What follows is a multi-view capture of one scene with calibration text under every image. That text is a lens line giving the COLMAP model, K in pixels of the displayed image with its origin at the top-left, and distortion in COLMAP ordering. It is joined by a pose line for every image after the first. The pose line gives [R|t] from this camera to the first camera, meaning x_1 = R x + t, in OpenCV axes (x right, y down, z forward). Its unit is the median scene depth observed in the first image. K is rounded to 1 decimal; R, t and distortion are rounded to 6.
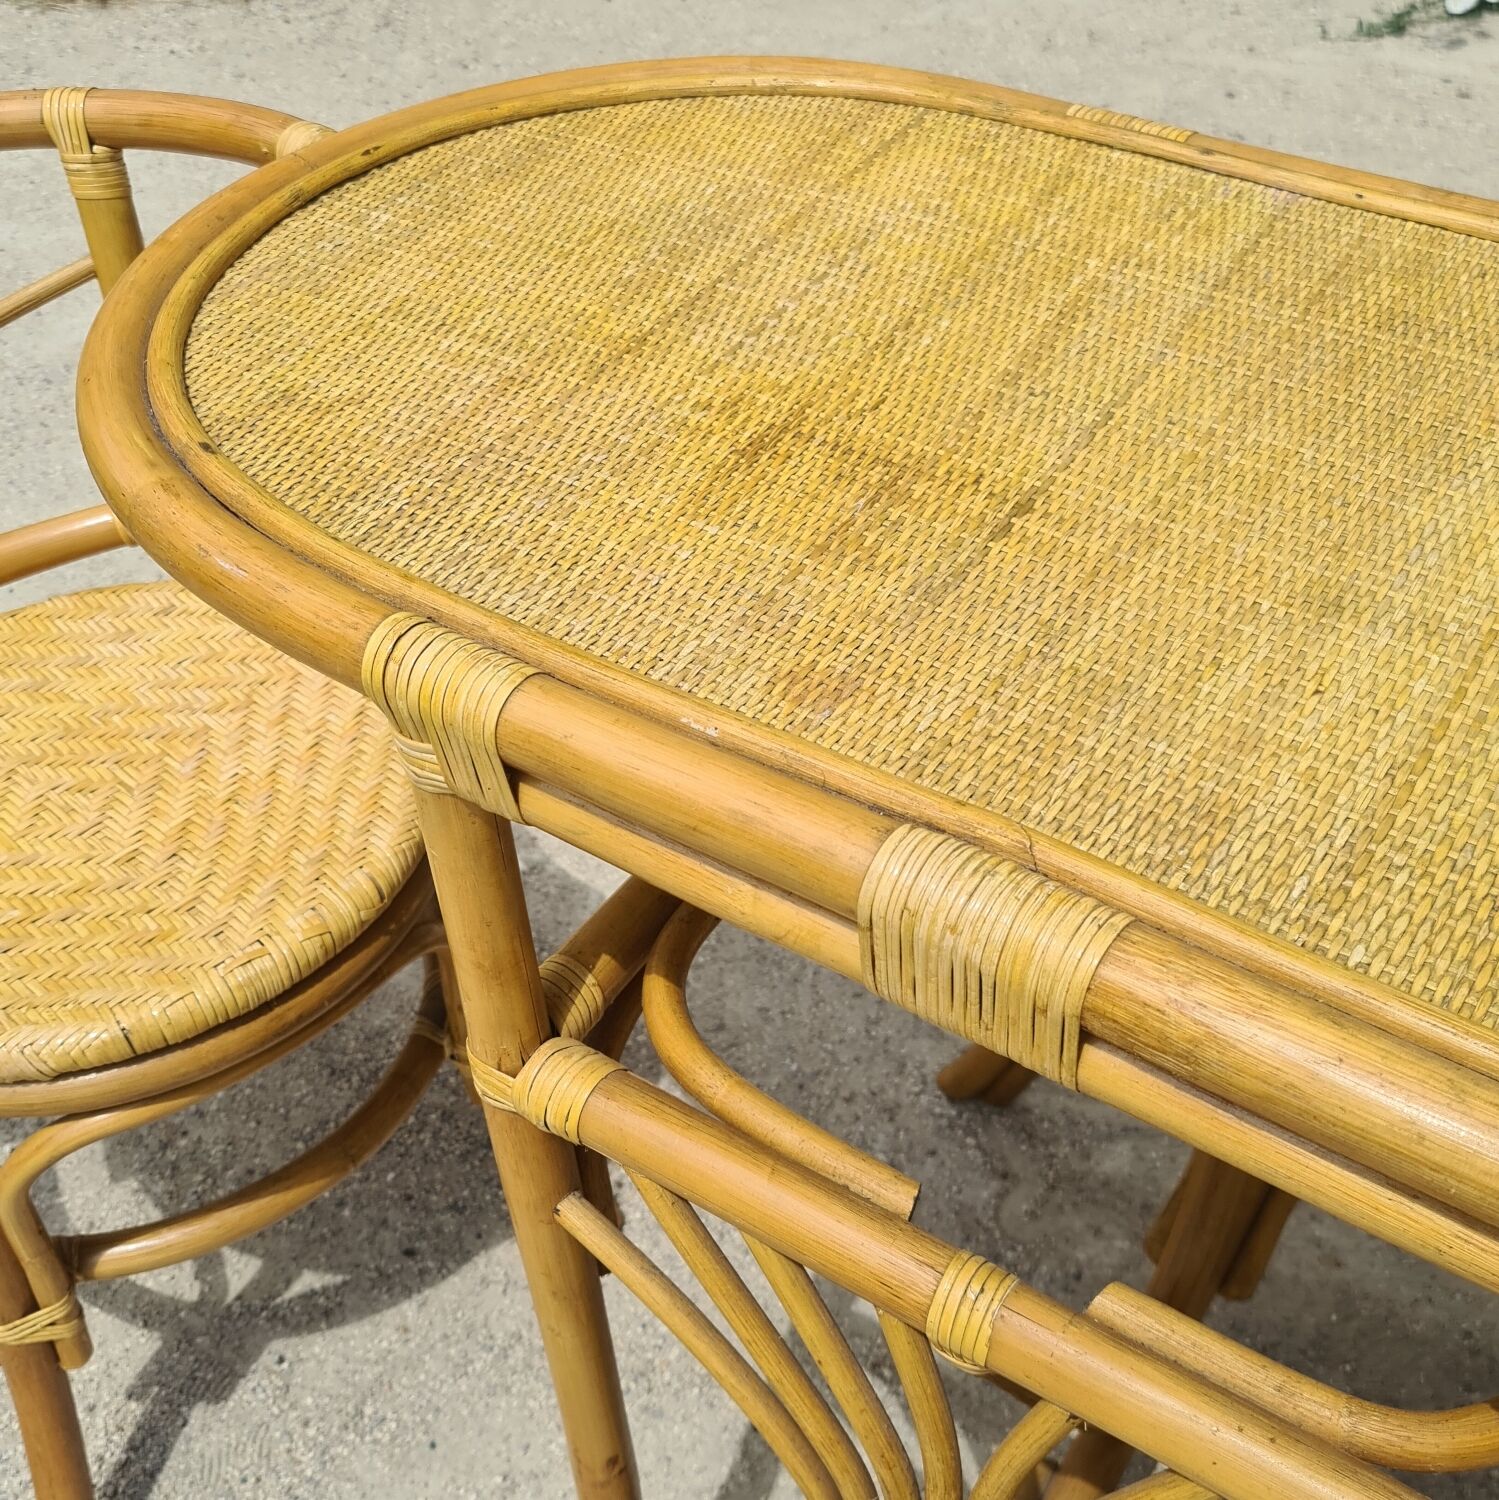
lens RADIAL K [[1587.2, 0, 750.2], [0, 1587.2, 787.1], [0, 0, 1]] dist [-0.013232, 0.099729]
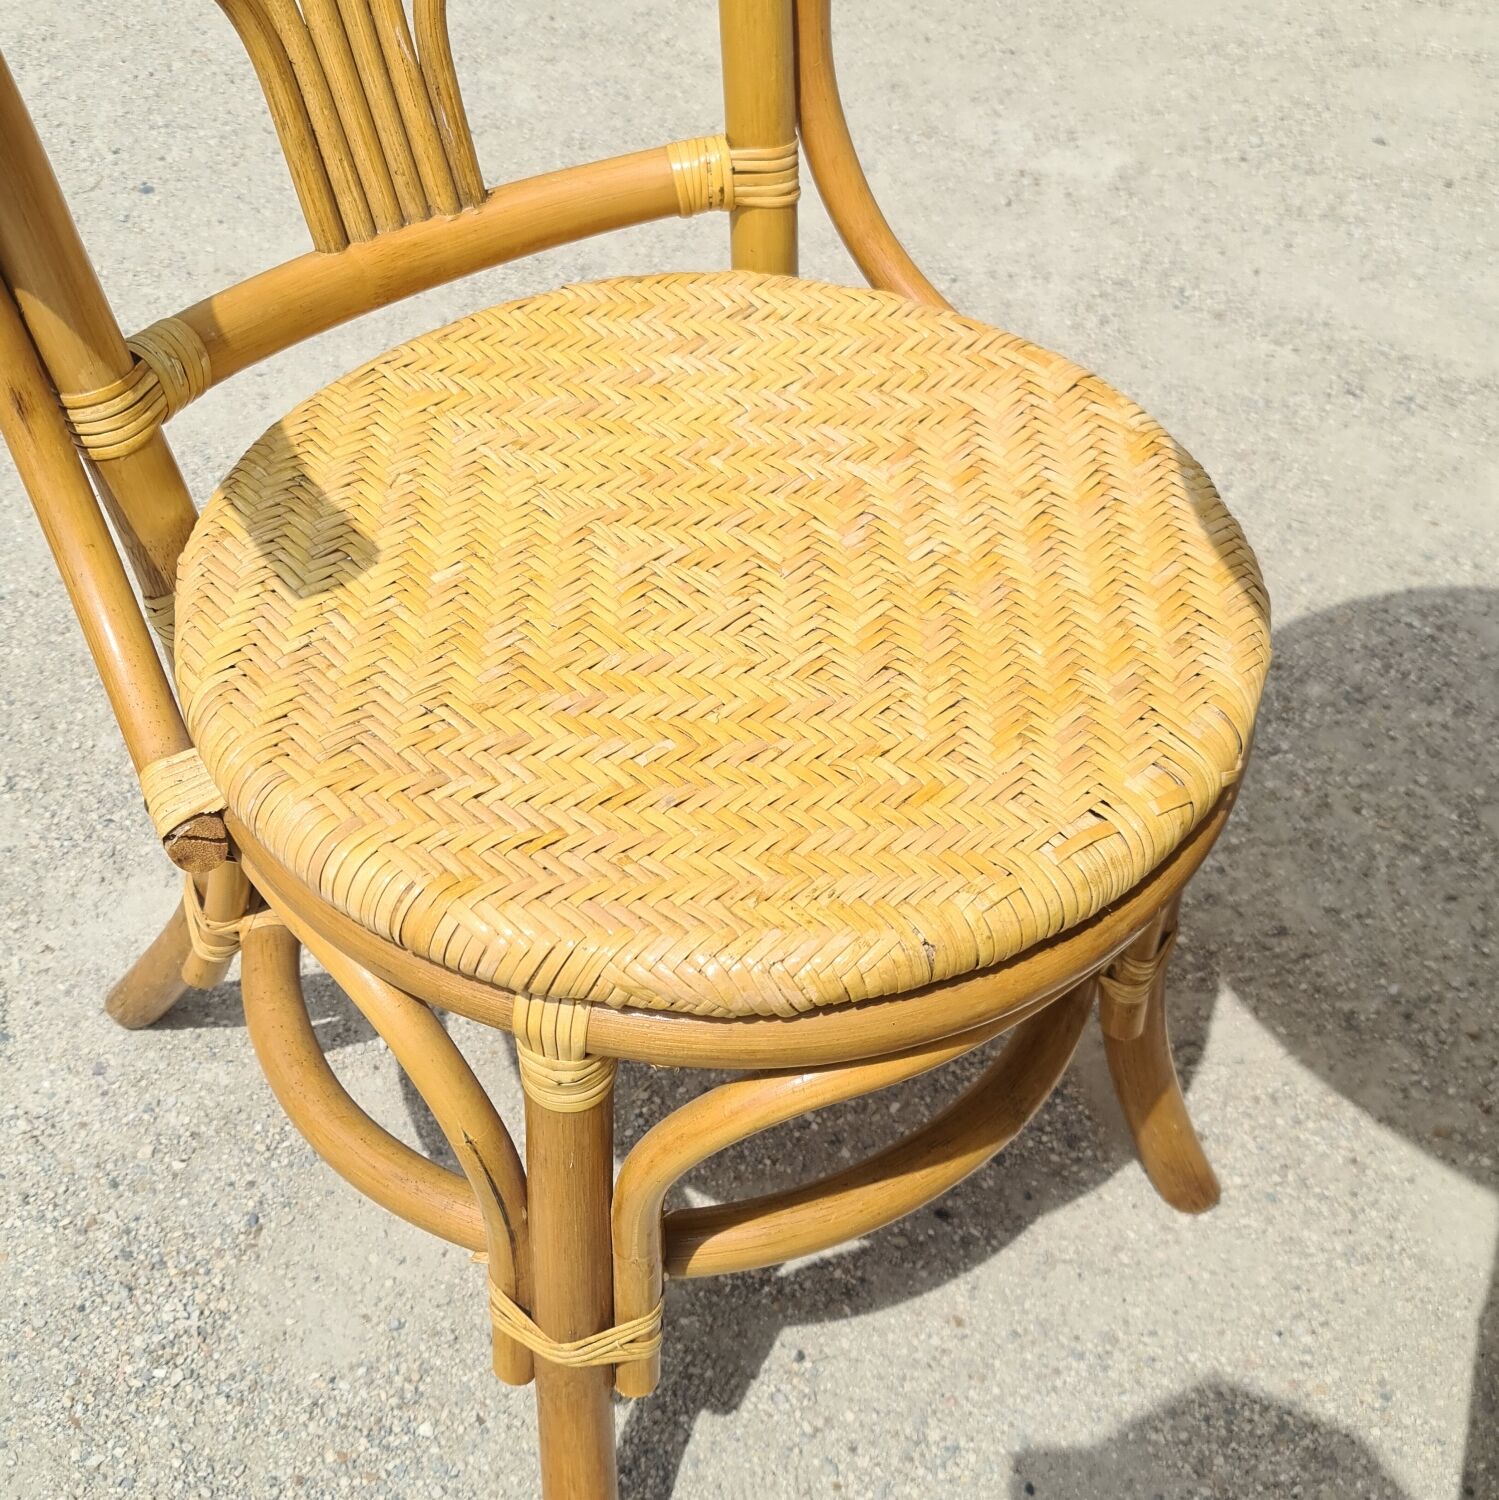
lens RADIAL K [[1573.0, 0, 765.7], [0, 1573.0, 766.2], [0, 0, 1]] dist [0.032696, 0.027370]
pose [[0.998299, 0.052735, 0.024861, -0.354511], [-0.054581, 0.995253, 0.080572, 0.027990], [-0.020494, -0.081792, 0.996439, 0.294869]]
